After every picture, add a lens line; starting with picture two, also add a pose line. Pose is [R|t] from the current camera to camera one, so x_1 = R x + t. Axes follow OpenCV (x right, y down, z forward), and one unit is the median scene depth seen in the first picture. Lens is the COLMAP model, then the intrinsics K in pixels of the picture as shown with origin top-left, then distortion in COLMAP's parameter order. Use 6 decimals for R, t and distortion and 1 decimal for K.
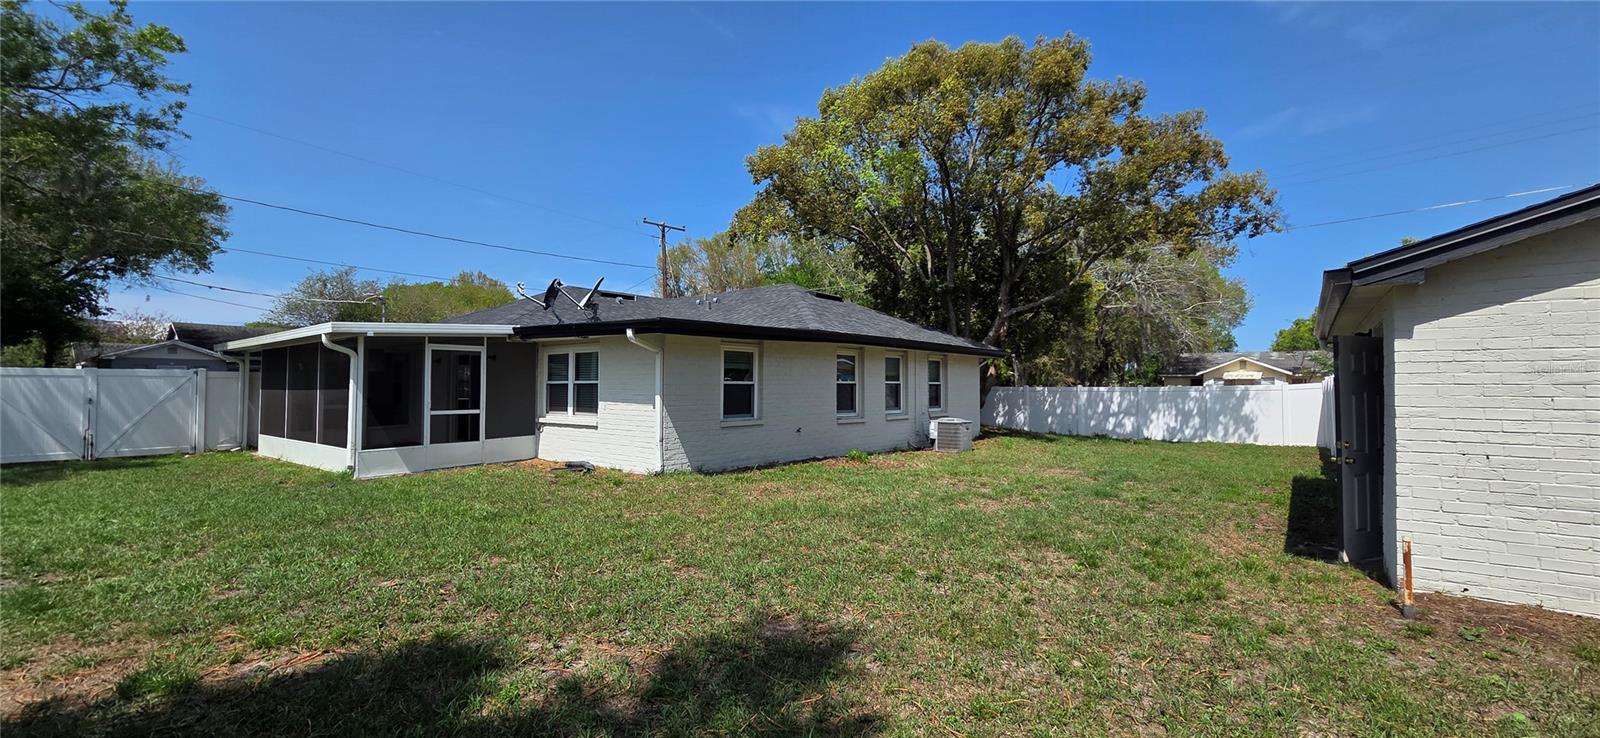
lens RADIAL K [[654.8, 0, 791.1], [0, 654.8, 369.1], [0, 0, 1]] dist [0.004604, -0.000658]
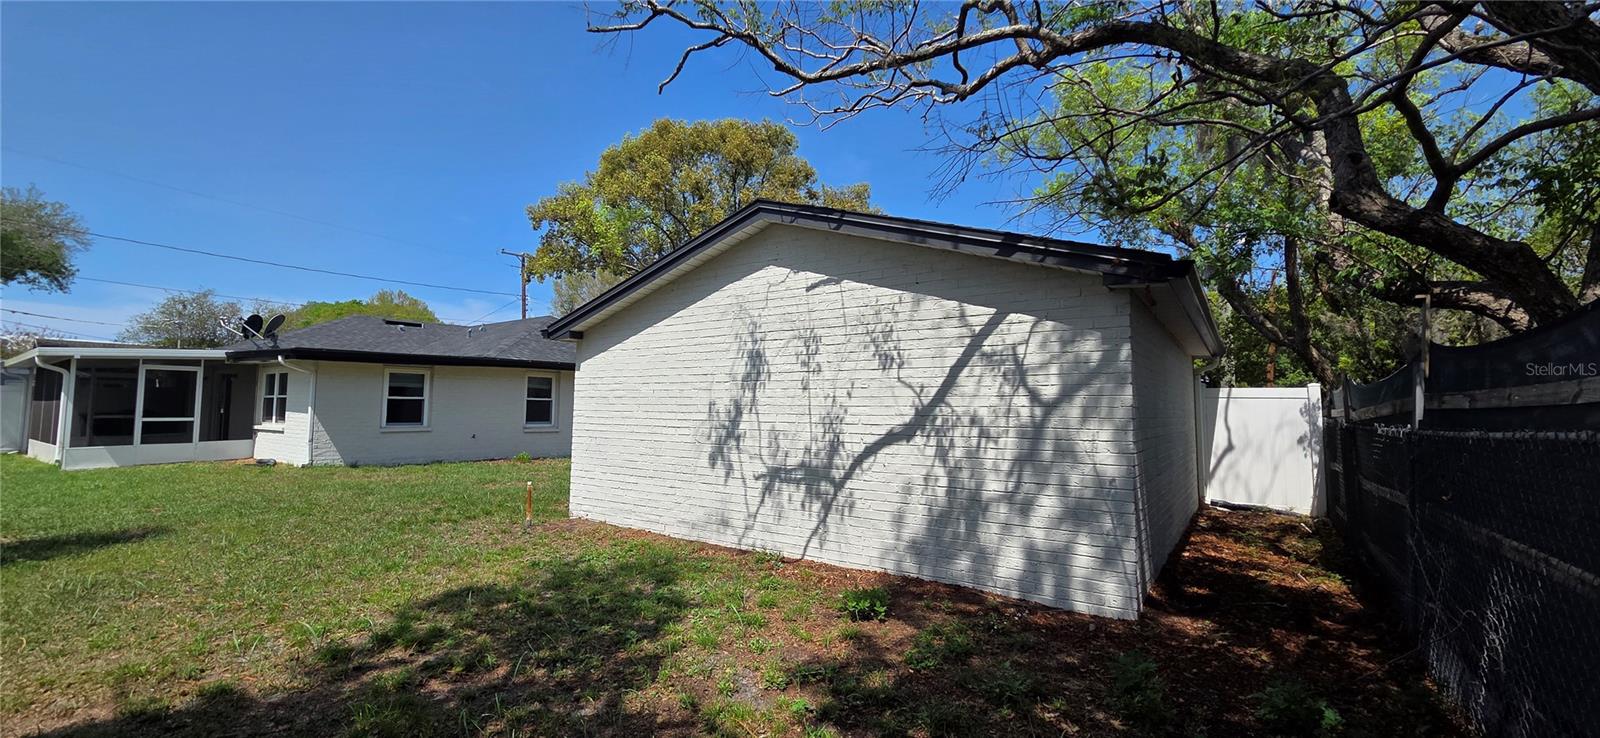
lens RADIAL K [[654.8, 0, 791.5], [0, 654.8, 366.2], [0, 0, 1]] dist [0.004604, -0.000658]
pose [[0.998345, 0.011472, 0.056354, 0.499293], [-0.009364, 0.999252, -0.037532, 0.000290], [-0.056742, 0.036942, 0.997705, -0.266844]]
